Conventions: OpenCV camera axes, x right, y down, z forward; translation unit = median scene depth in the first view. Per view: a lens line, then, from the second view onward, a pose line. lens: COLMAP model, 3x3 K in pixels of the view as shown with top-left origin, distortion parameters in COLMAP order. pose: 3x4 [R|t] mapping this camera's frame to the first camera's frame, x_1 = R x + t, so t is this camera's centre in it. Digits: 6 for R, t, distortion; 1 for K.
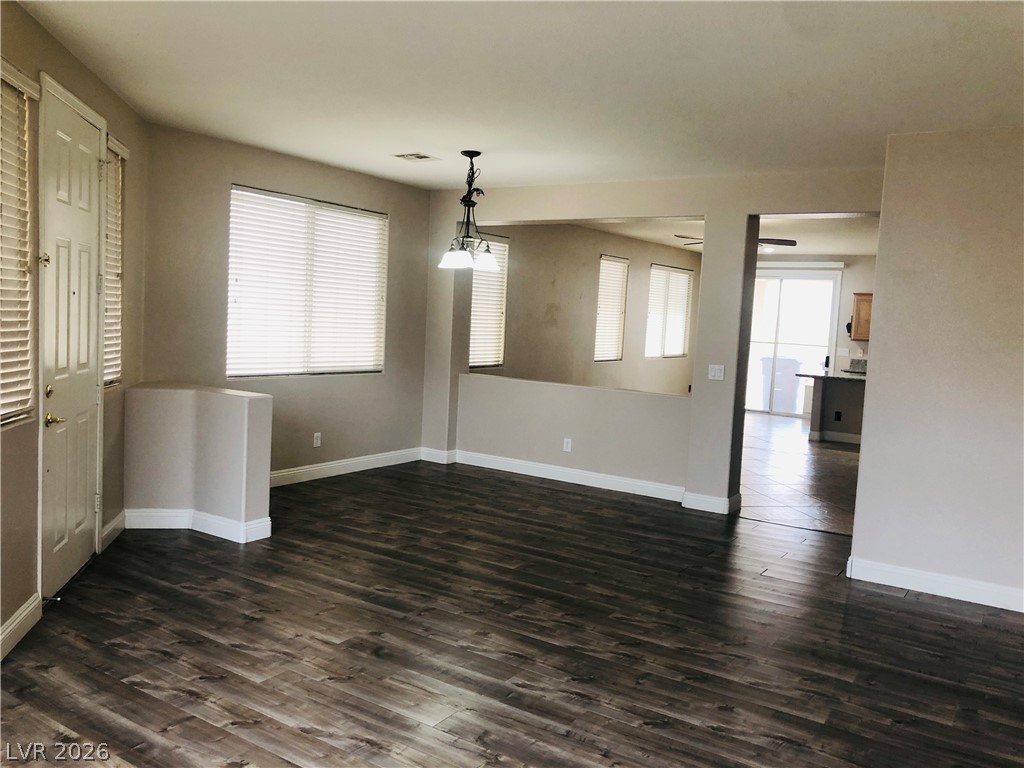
lens RADIAL K [[842.1, 0, 517.2], [0, 842.1, 382.0], [0, 0, 1]] dist [0.038911, -0.033535]
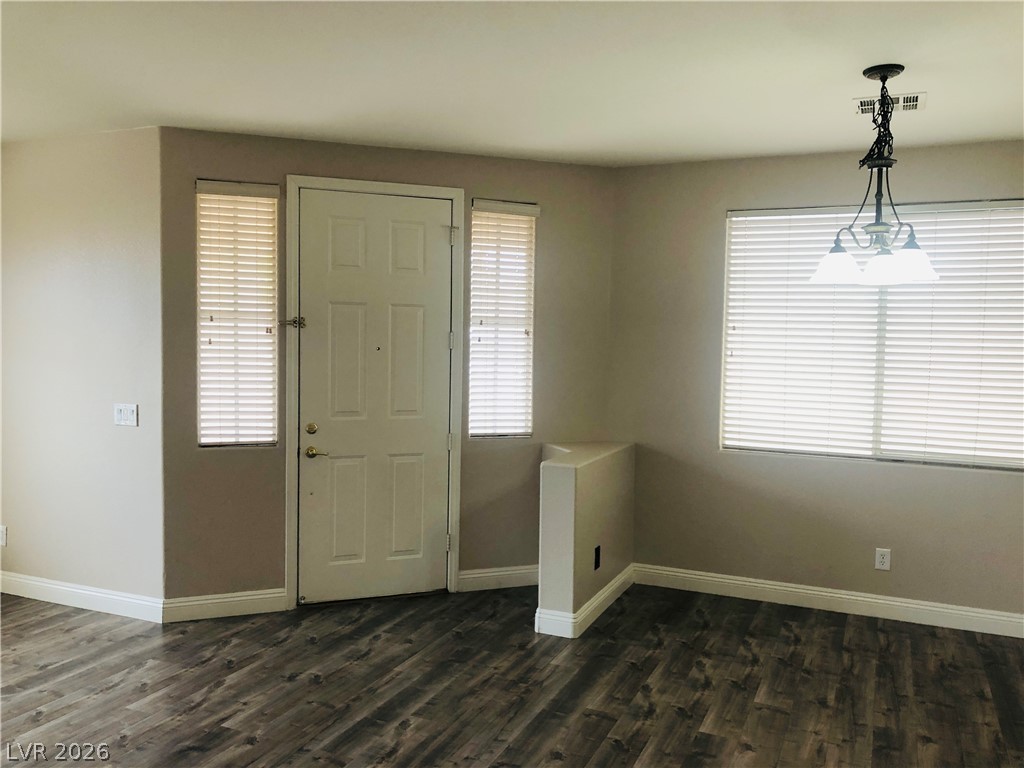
lens RADIAL K [[842.1, 0, 512.6], [0, 842.1, 380.0], [0, 0, 1]] dist [0.038911, -0.033535]
pose [[0.140641, 0.000869, -0.990060, 0.610108], [-0.085118, 0.996308, -0.011217, -0.063590], [0.986395, 0.085850, 0.140196, 0.957383]]
